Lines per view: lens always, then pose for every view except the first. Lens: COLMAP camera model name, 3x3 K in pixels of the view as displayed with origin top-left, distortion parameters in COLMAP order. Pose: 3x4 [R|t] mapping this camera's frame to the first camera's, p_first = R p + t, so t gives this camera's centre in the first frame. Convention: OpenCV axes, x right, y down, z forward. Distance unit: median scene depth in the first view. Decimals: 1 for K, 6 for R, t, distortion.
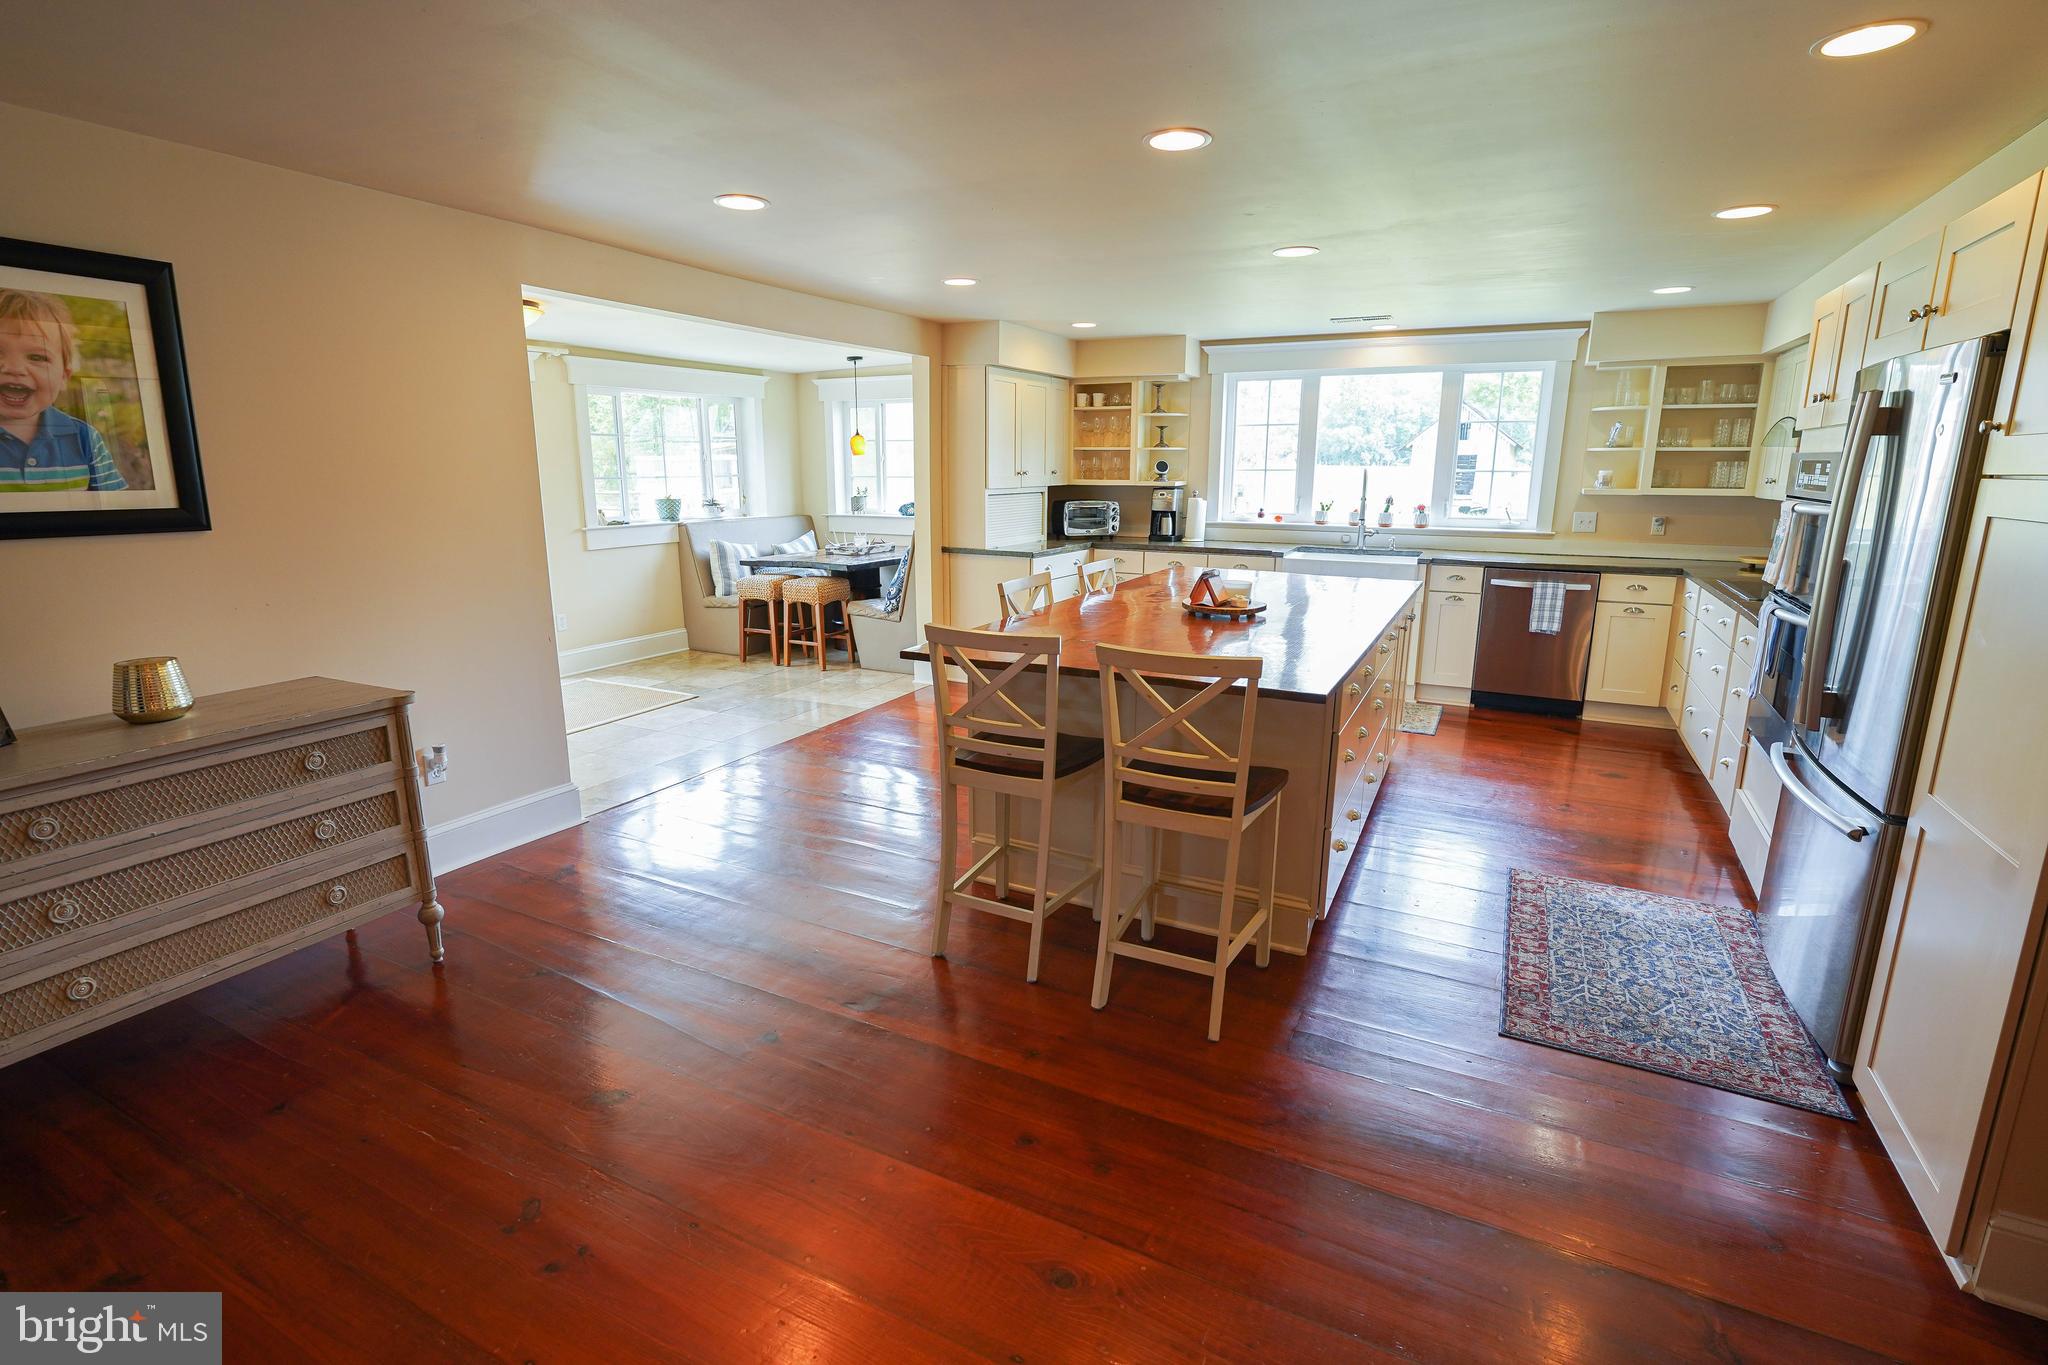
lens RADIAL K [[968.9, 0, 1024.0], [0, 968.9, 682.5], [0, 0, 1]] dist [-0.000085, -0.000010]
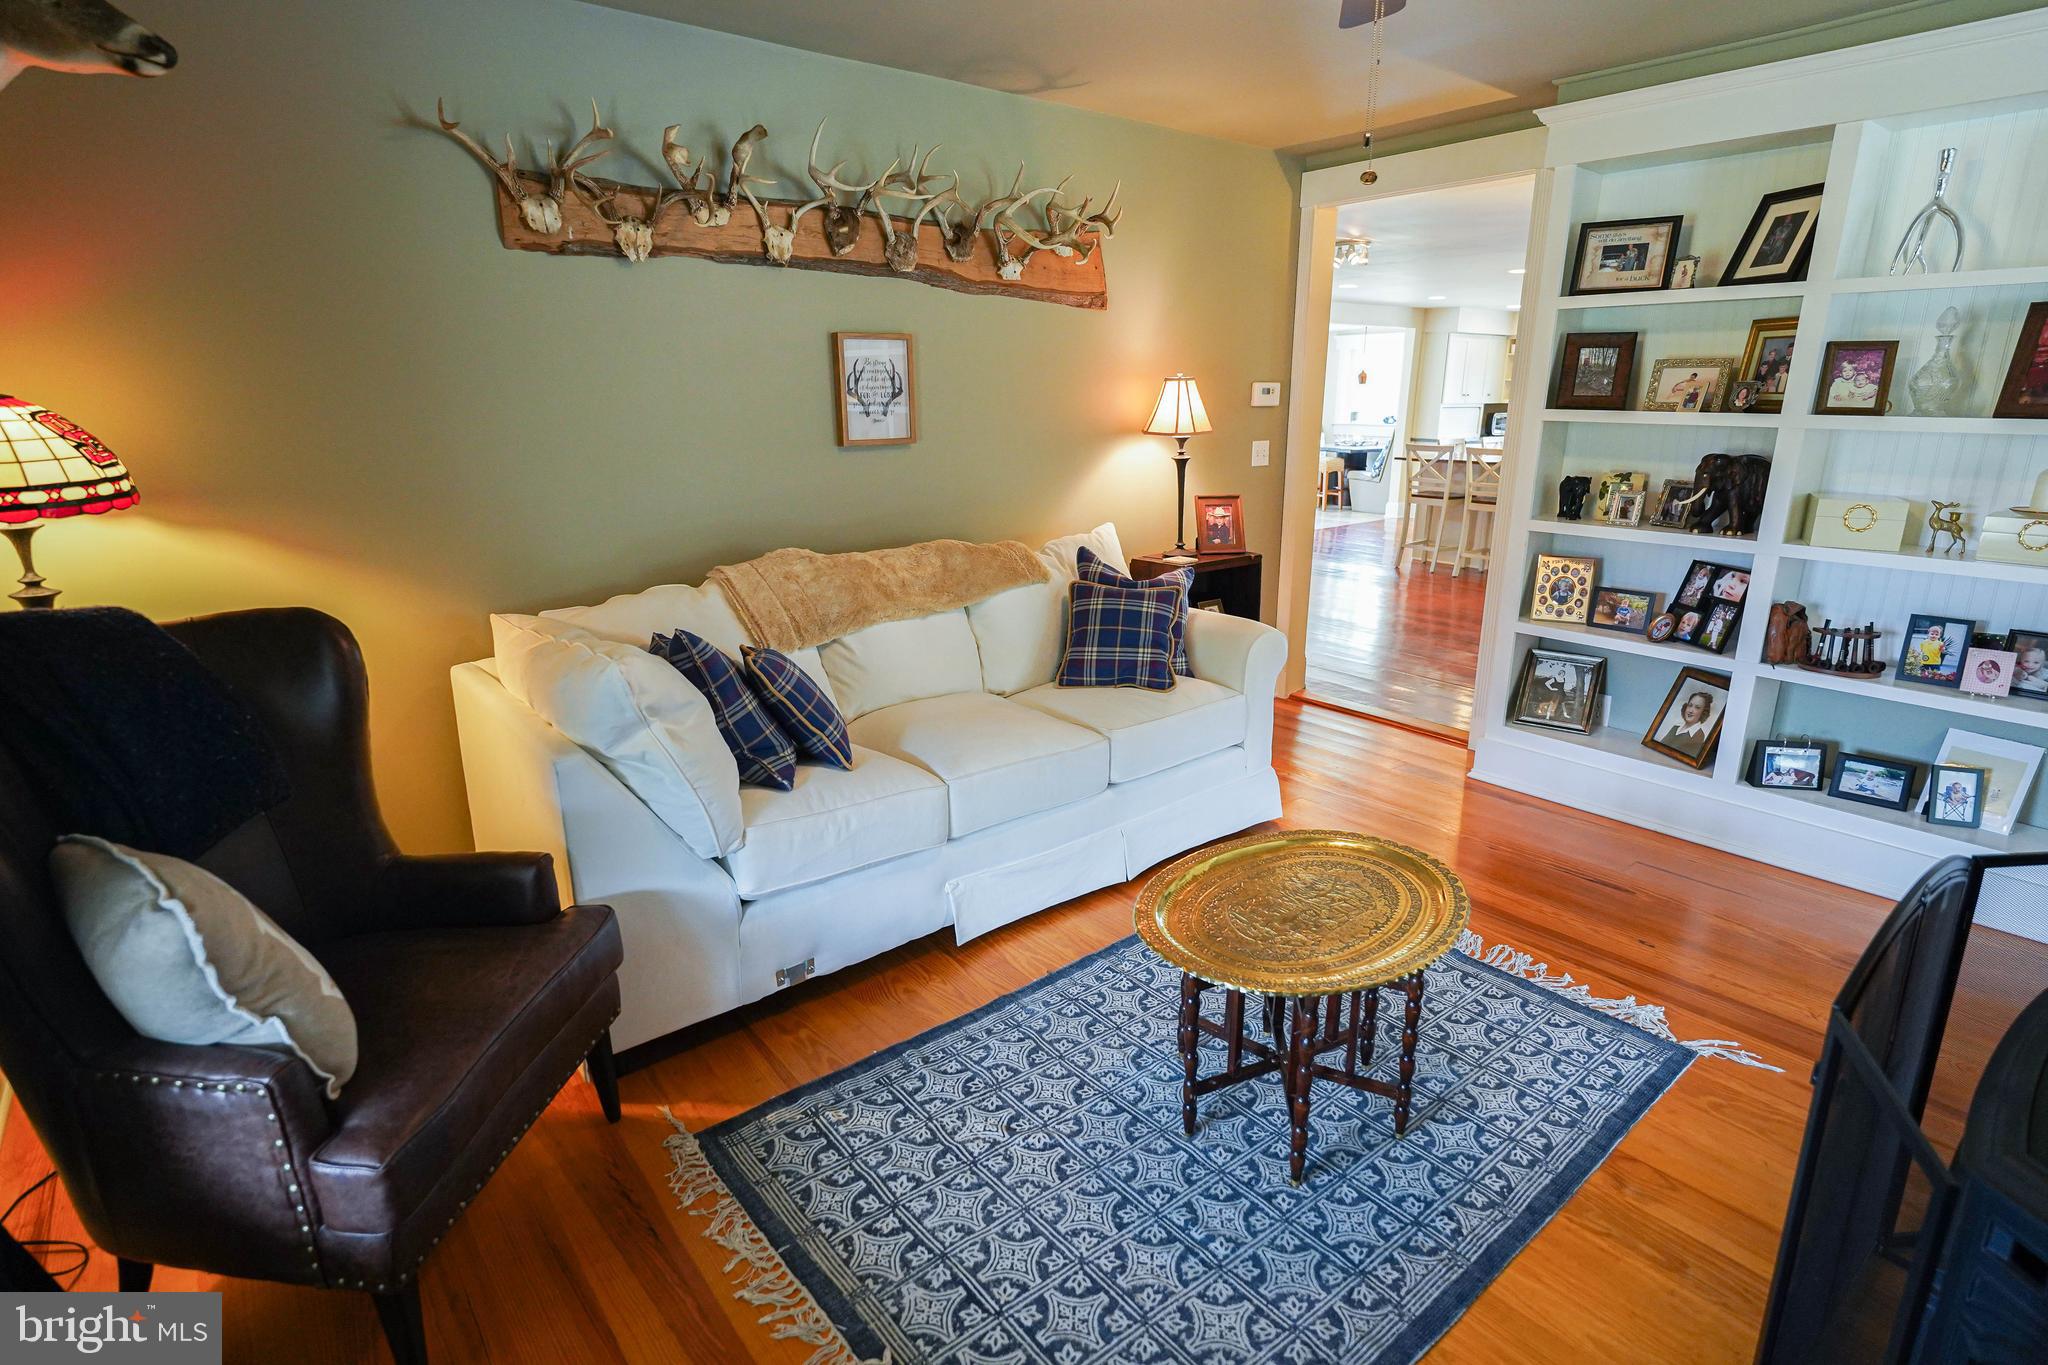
lens RADIAL K [[1037.5, 0, 1024.0], [0, 1037.5, 682.5], [0, 0, 1]] dist [0.001470, 0.000087]
pose [[0.911098, 0.108261, -0.397718, 0.066039], [-0.086601, 0.993632, 0.072084, 0.205177], [0.402989, -0.031233, 0.914672, -0.919344]]
